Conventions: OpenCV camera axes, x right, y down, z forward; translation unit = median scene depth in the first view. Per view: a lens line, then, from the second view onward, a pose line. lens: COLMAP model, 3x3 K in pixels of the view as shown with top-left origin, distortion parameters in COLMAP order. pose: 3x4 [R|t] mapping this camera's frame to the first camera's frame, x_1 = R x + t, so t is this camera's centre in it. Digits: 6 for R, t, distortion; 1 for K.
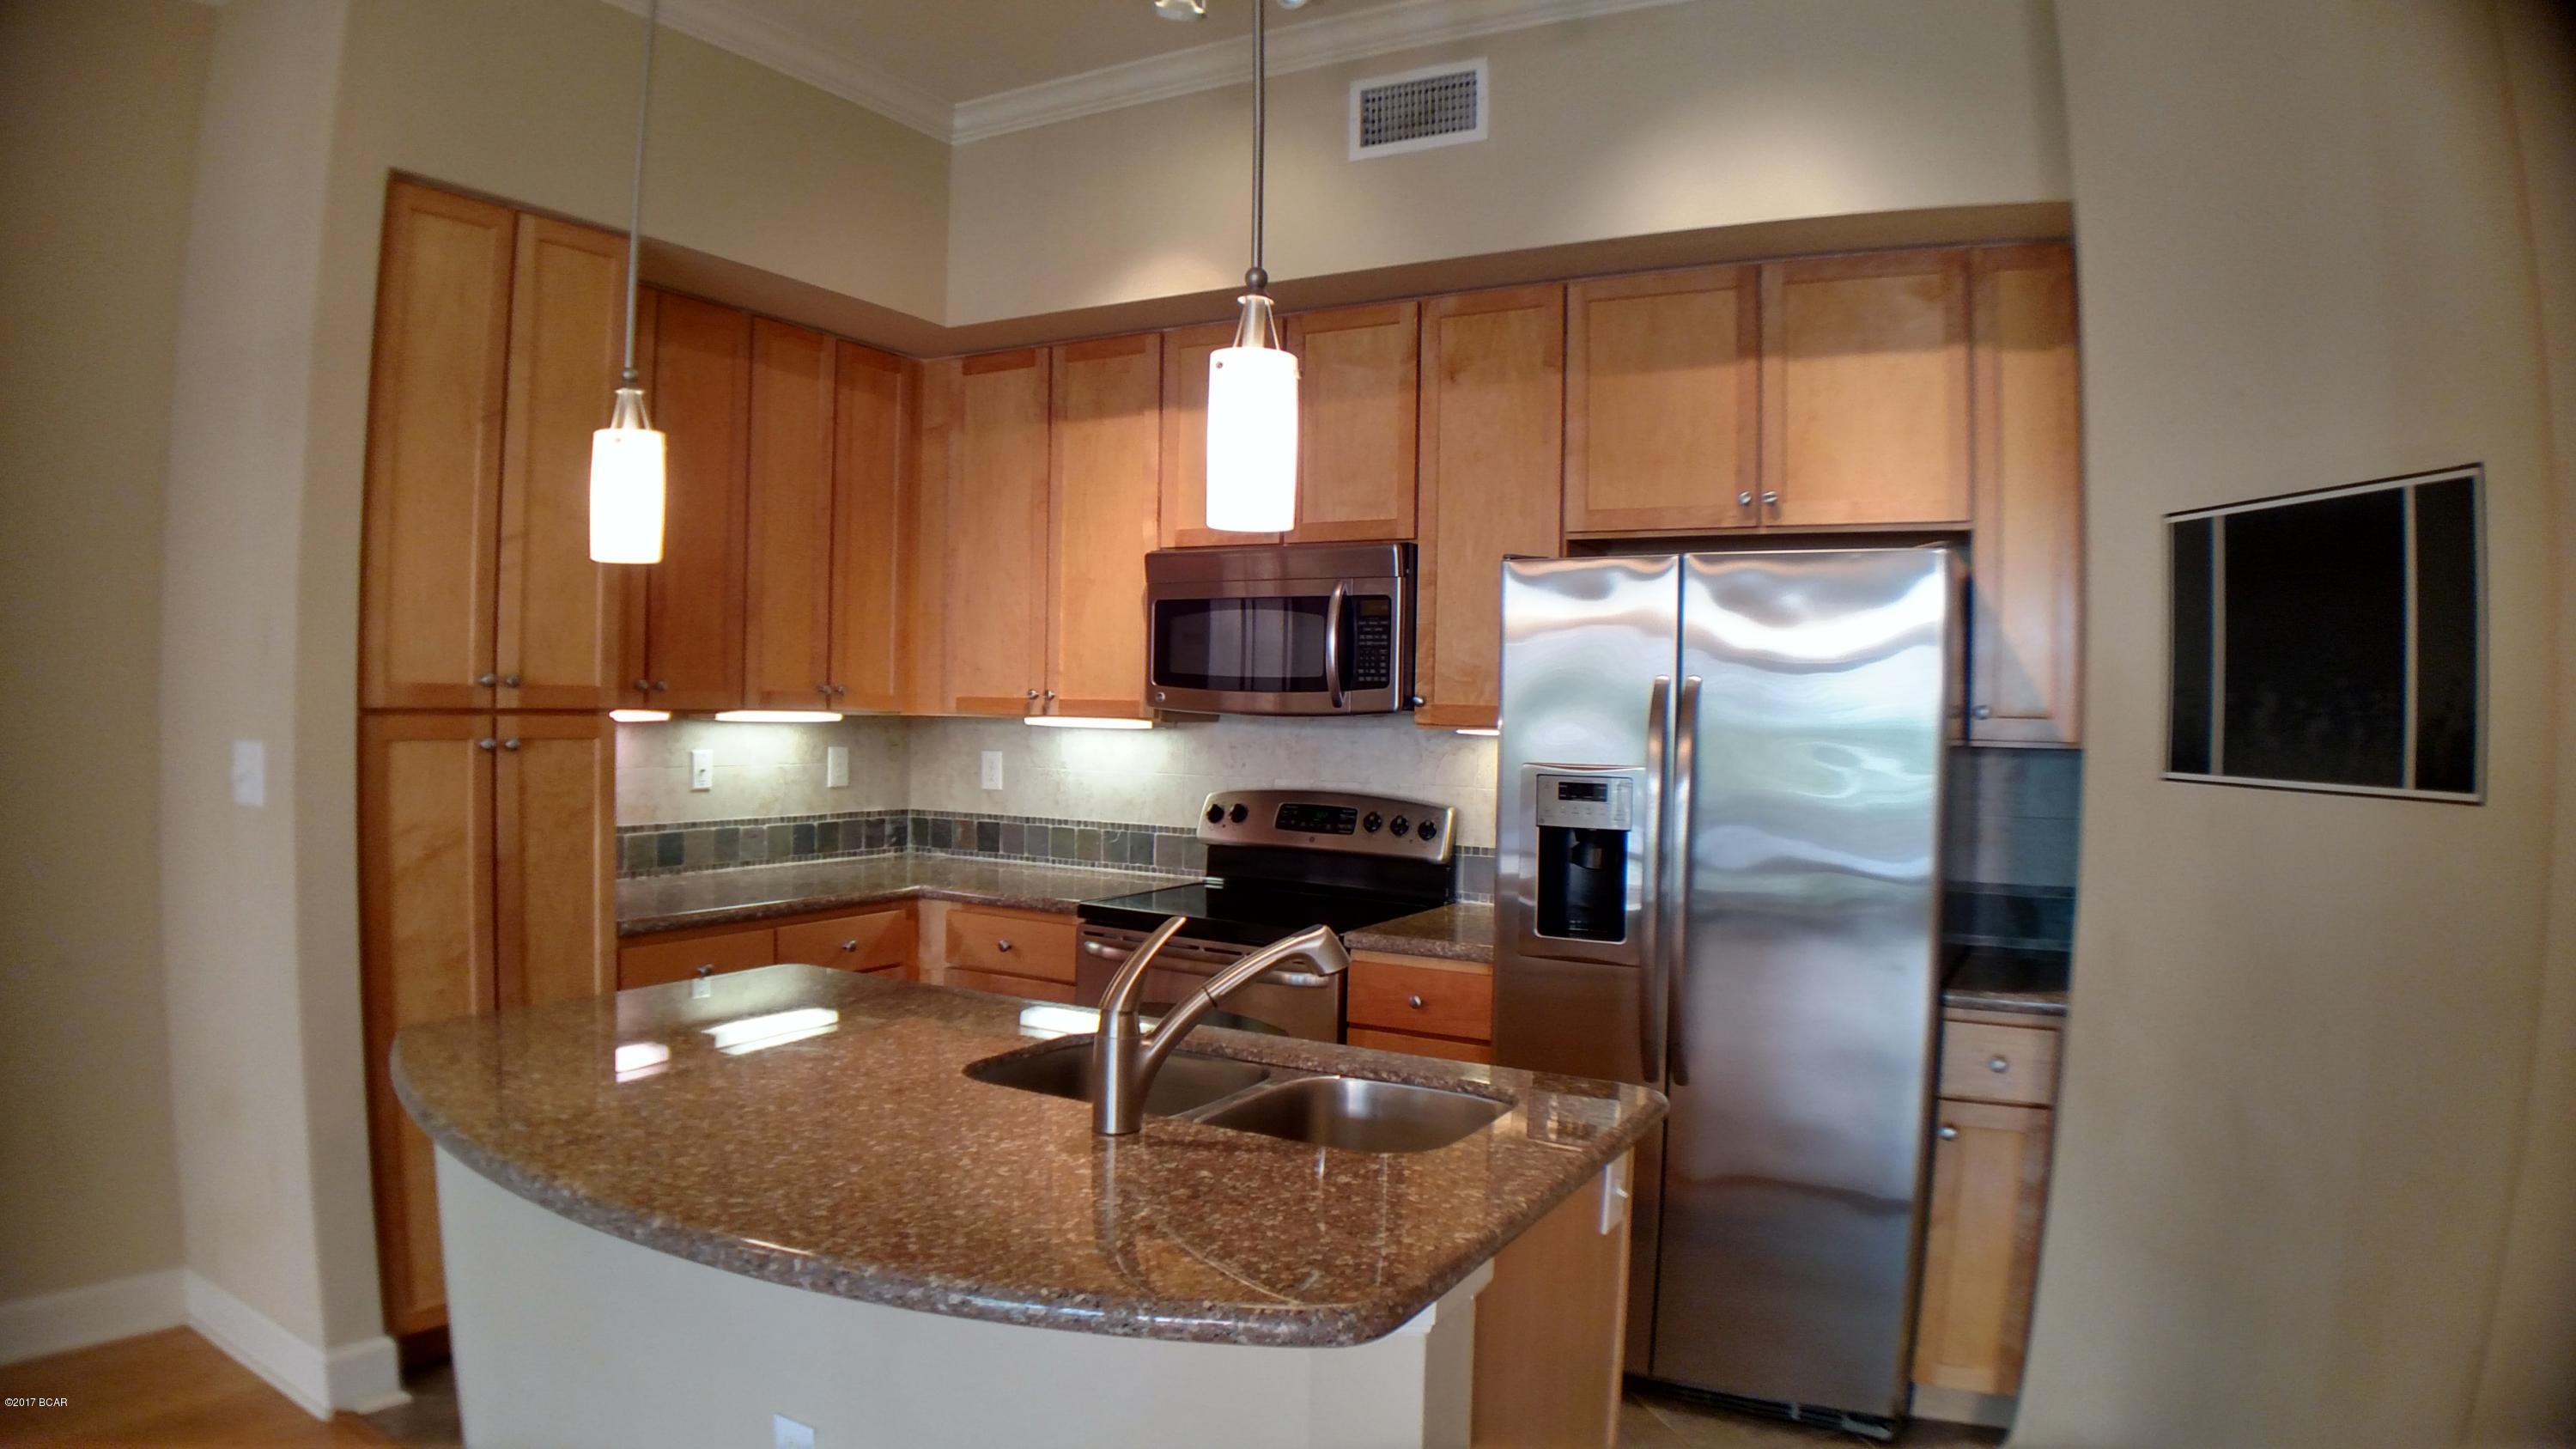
lens RADIAL K [[1569.5, 0, 1288.0], [0, 1569.5, 724.5], [0, 0, 1]] dist [-0.167944, -0.001749]
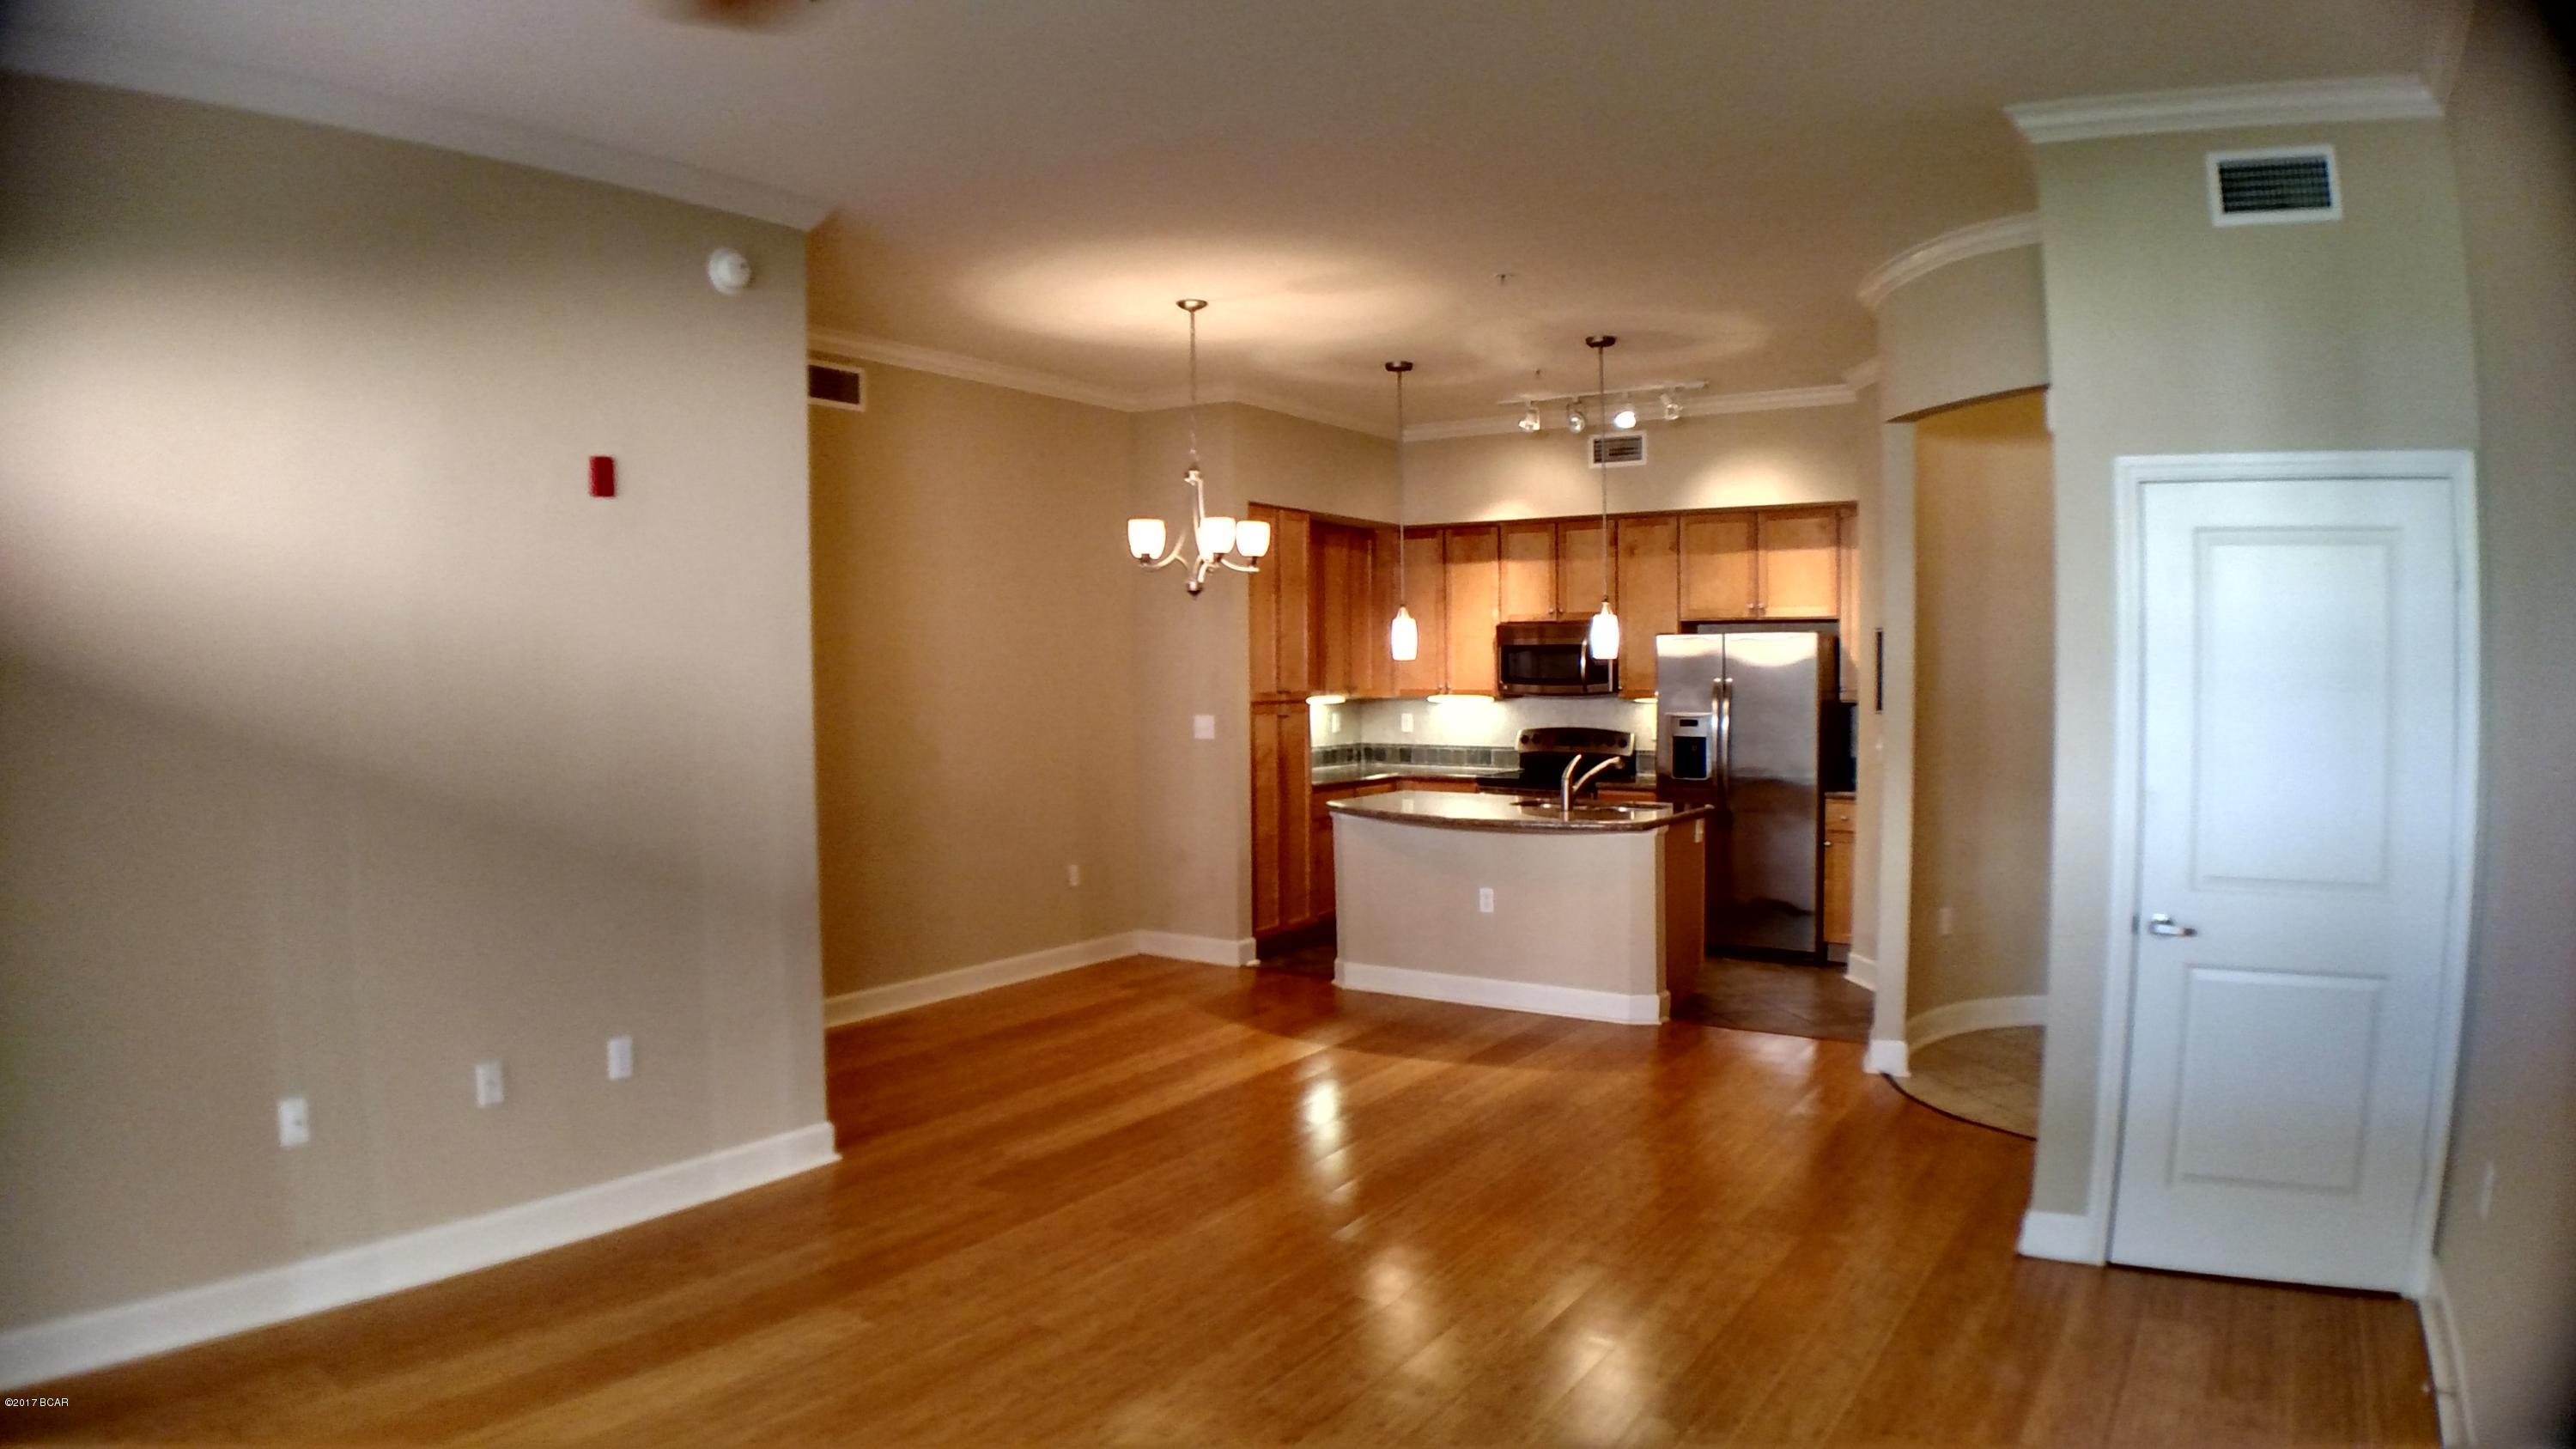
lens RADIAL K [[1559.0, 0, 1288.0], [0, 1559.0, 724.5], [0, 0, 1]] dist [-0.171885, 0.001137]
pose [[0.997074, -0.023027, -0.072891, -0.255888], [0.024783, 0.999422, 0.023266, -0.027437], [0.072313, -0.025004, 0.997068, -1.421658]]
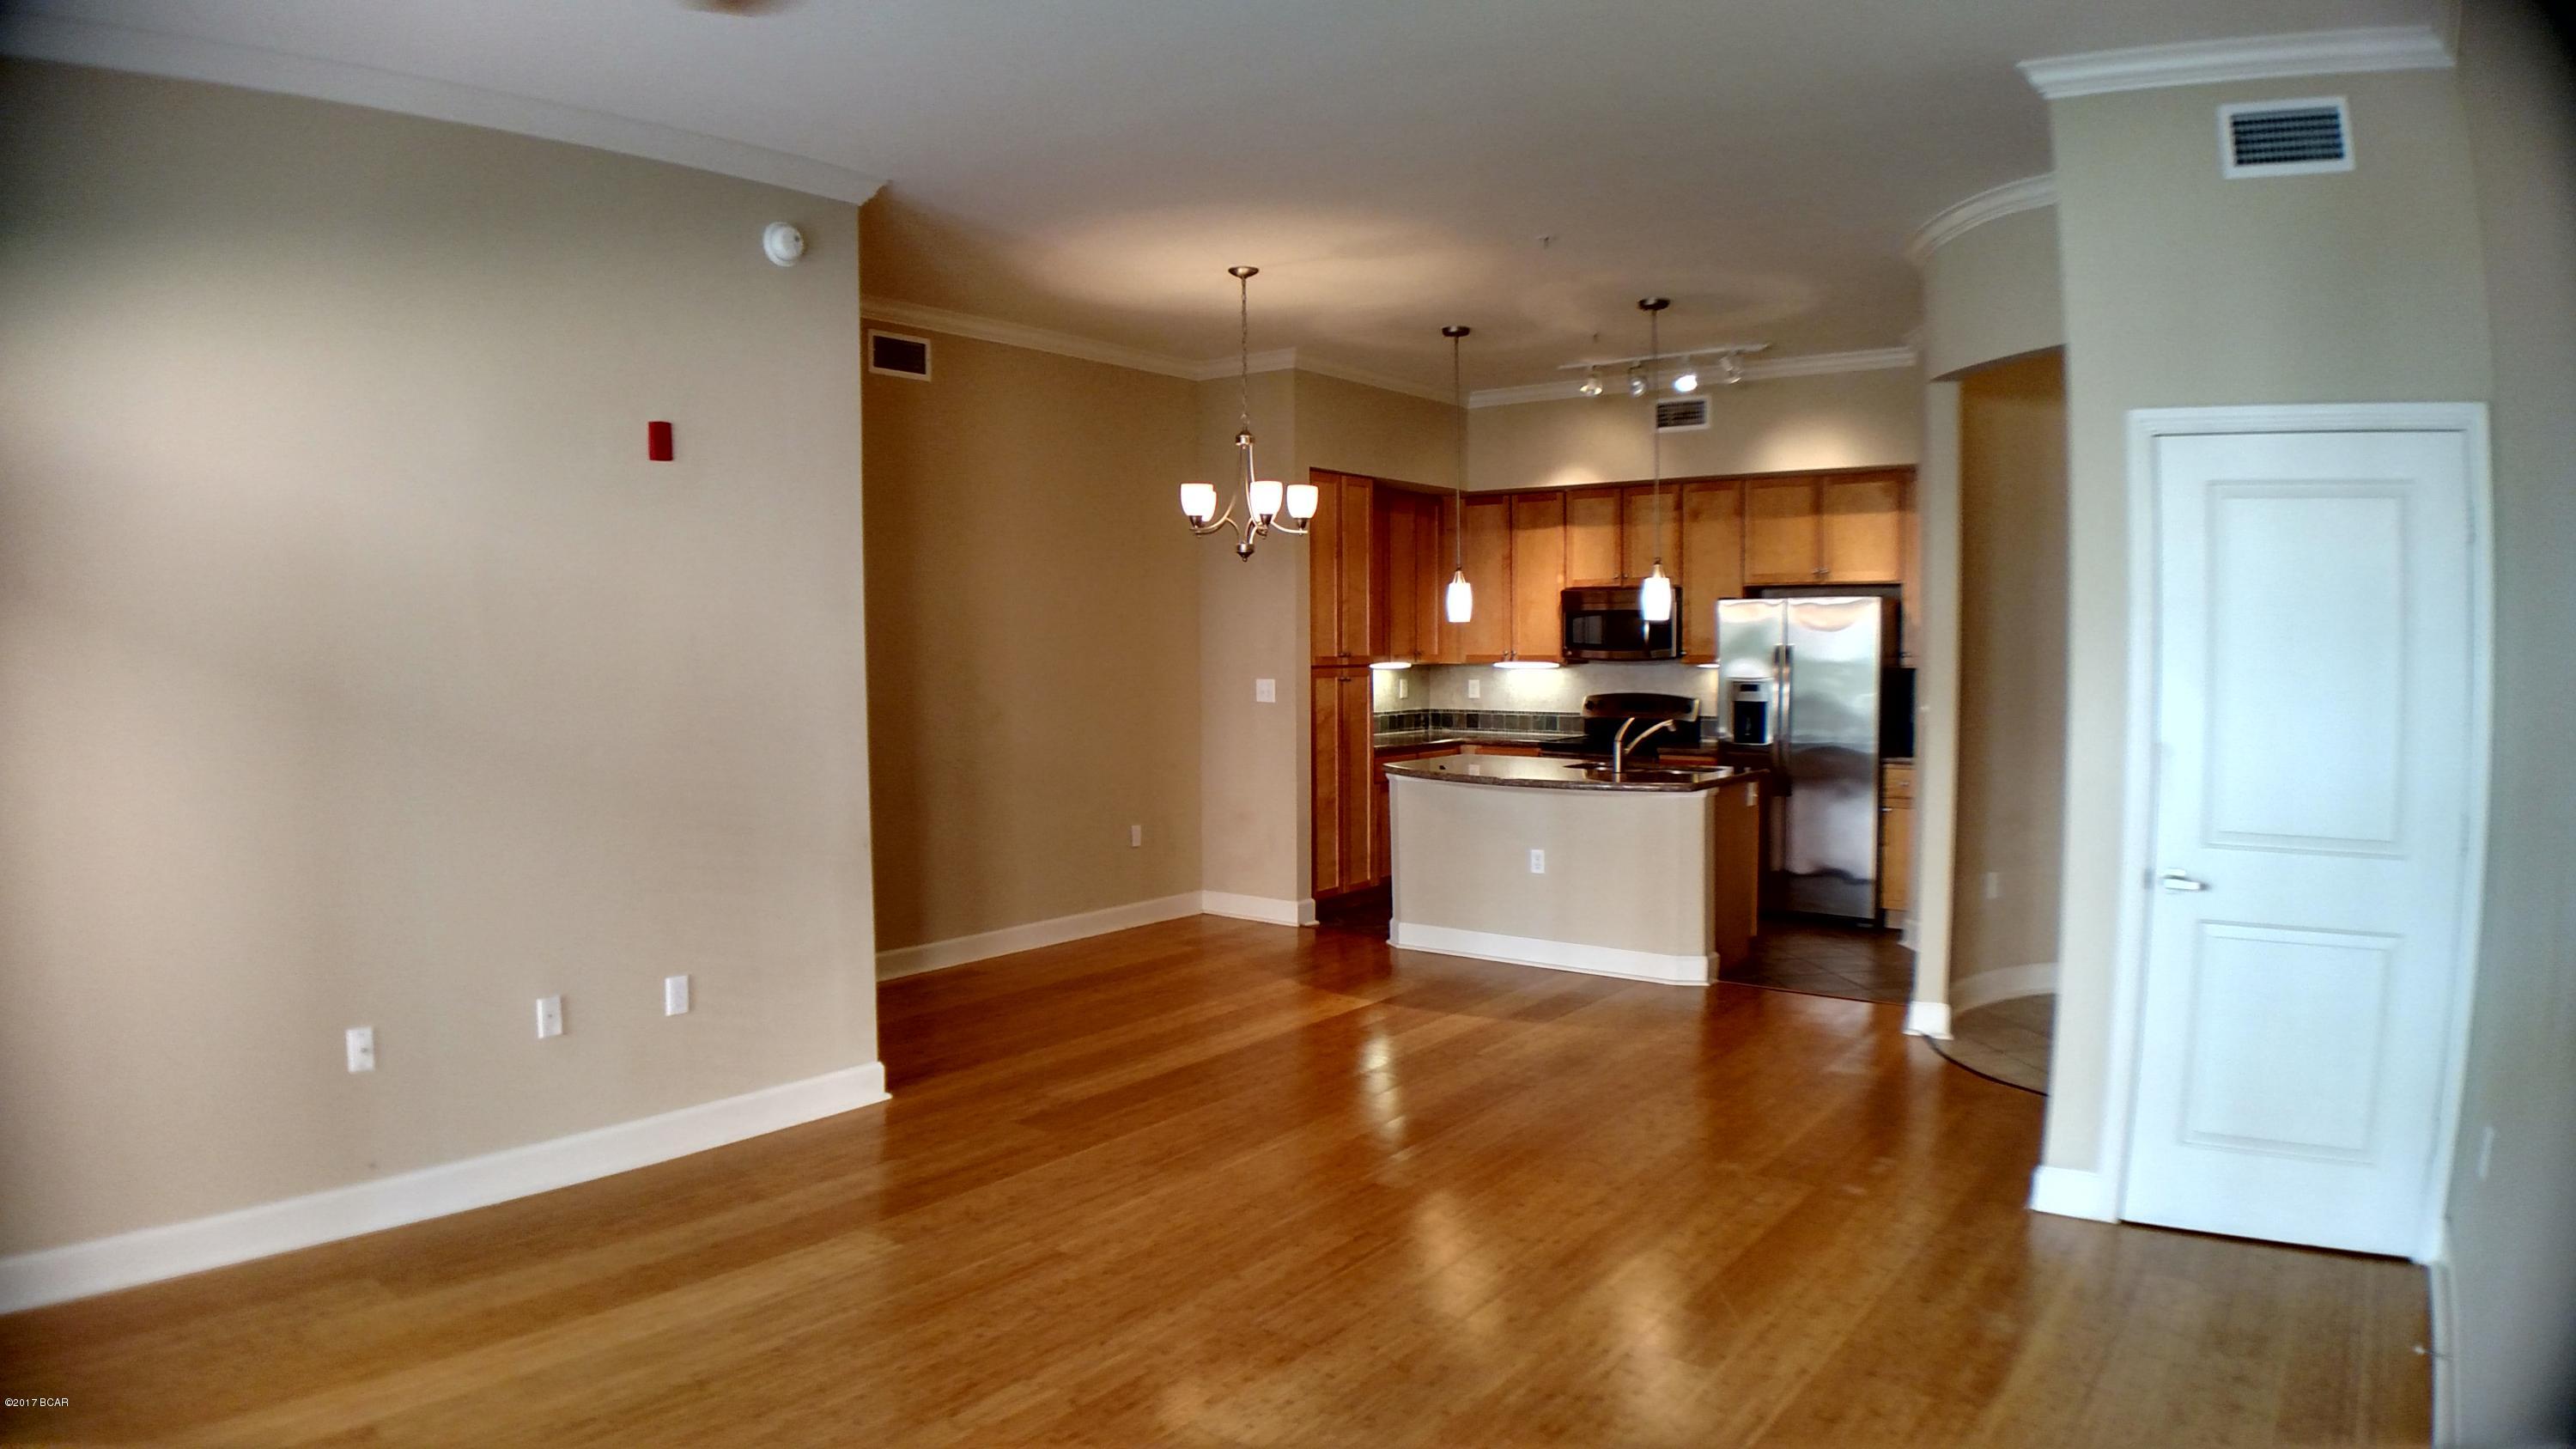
lens RADIAL K [[1569.5, 0, 1288.0], [0, 1569.5, 724.5], [0, 0, 1]] dist [-0.167944, -0.001749]
pose [[0.990440, -0.017332, -0.136852, -0.195592], [0.022701, 0.999029, 0.037768, -0.010160], [0.136064, -0.040514, 0.989871, -1.457981]]
